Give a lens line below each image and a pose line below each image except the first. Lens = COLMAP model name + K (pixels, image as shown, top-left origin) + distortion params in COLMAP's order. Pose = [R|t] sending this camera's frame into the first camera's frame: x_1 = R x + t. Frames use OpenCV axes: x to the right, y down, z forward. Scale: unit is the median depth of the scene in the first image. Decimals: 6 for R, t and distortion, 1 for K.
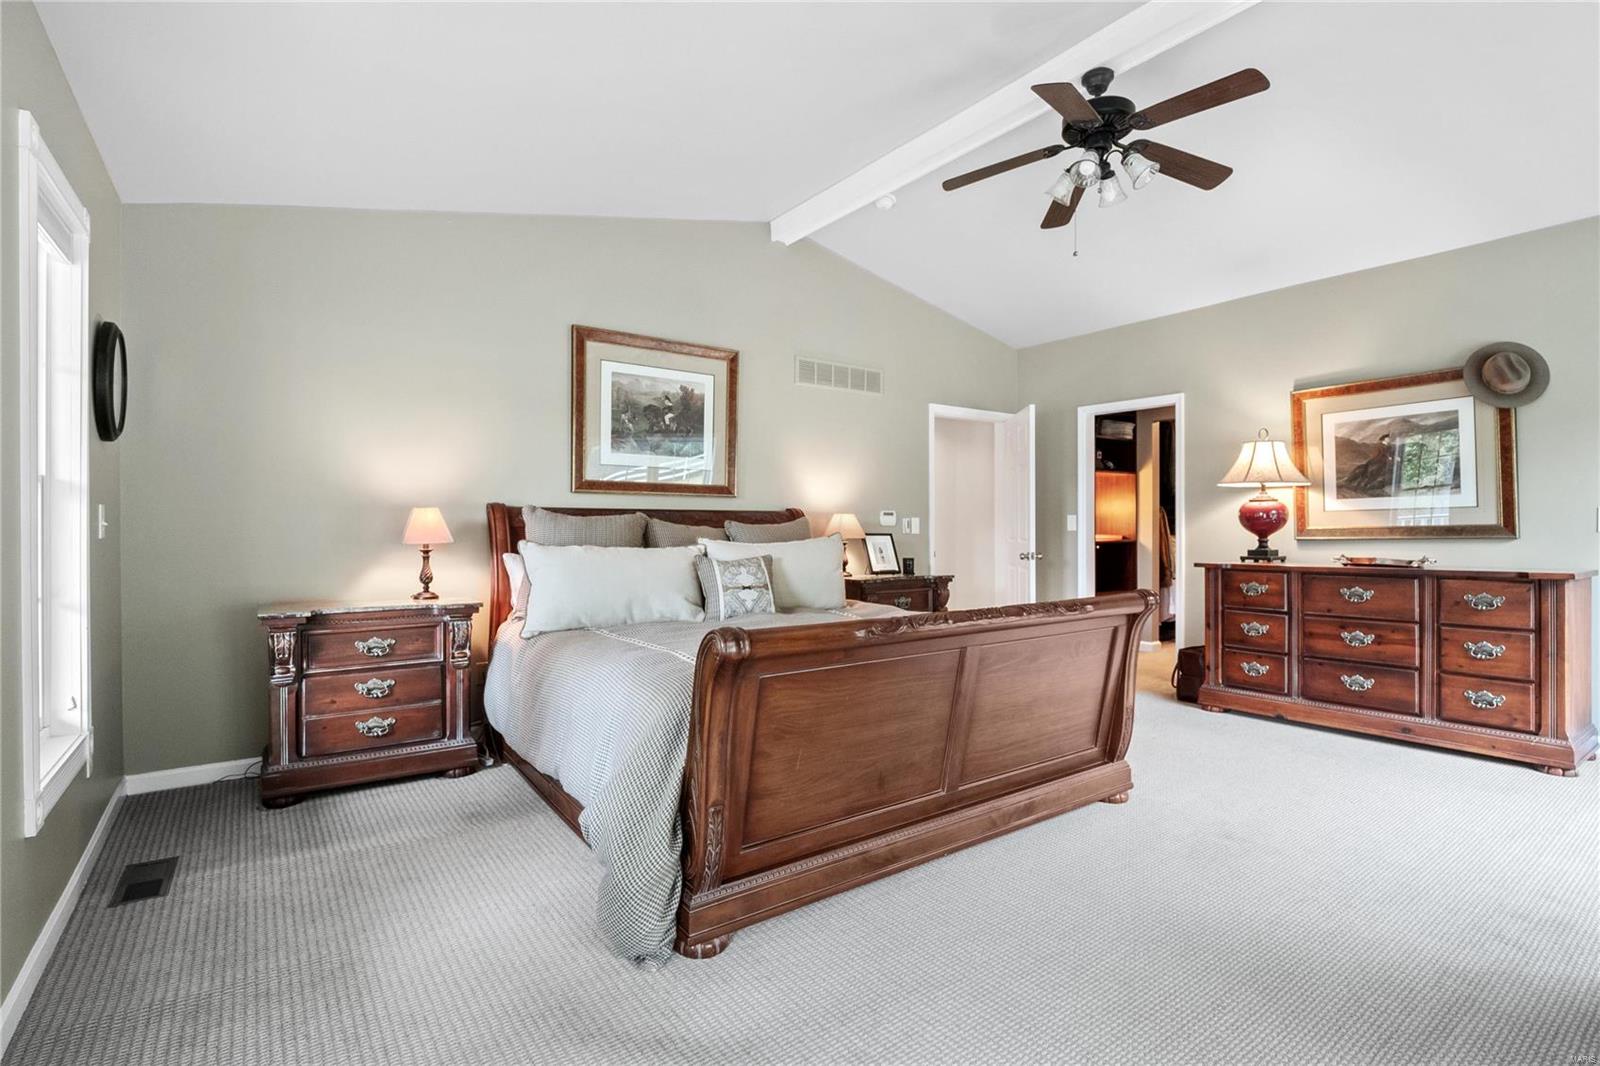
lens RADIAL K [[767.9, 0, 788.8], [0, 767.9, 529.5], [0, 0, 1]] dist [0.001171, -0.000107]
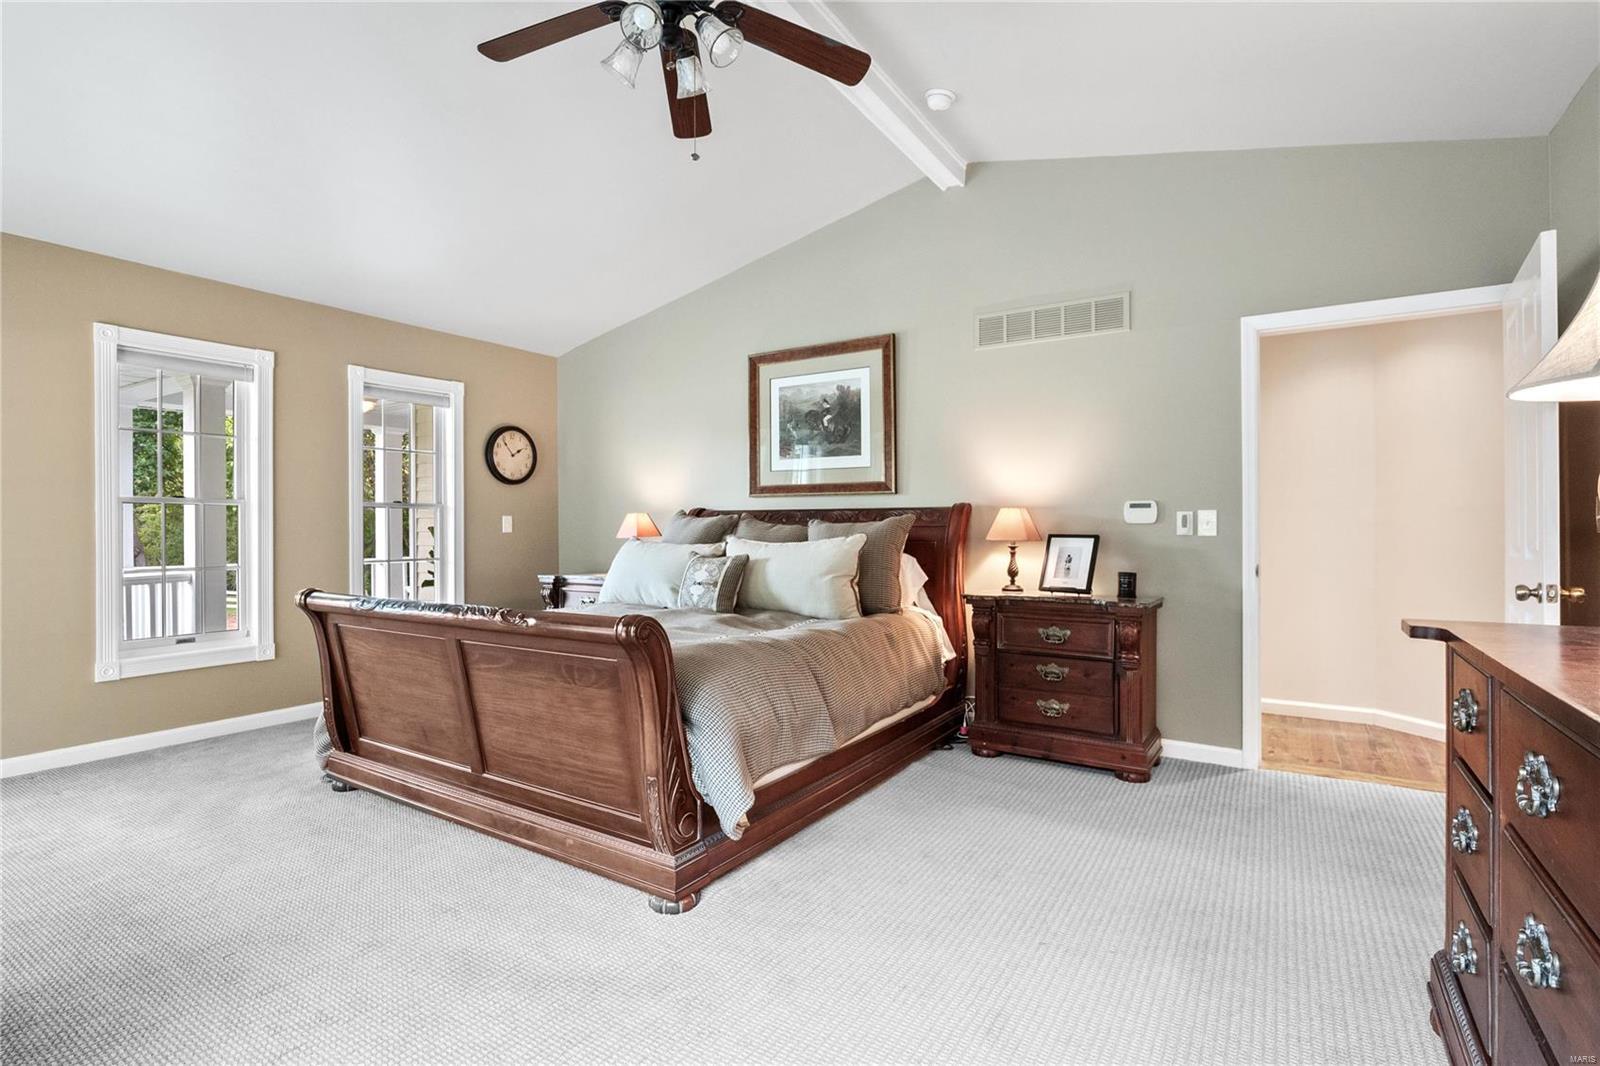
lens RADIAL K [[767.9, 0, 788.8], [0, 767.9, 529.5], [0, 0, 1]] dist [0.001171, -0.000107]
pose [[0.354665, 0.004255, -0.934984, 0.786442], [0.000166, 0.999989, 0.004614, -0.003381], [0.934993, -0.001792, 0.354661, 0.588706]]
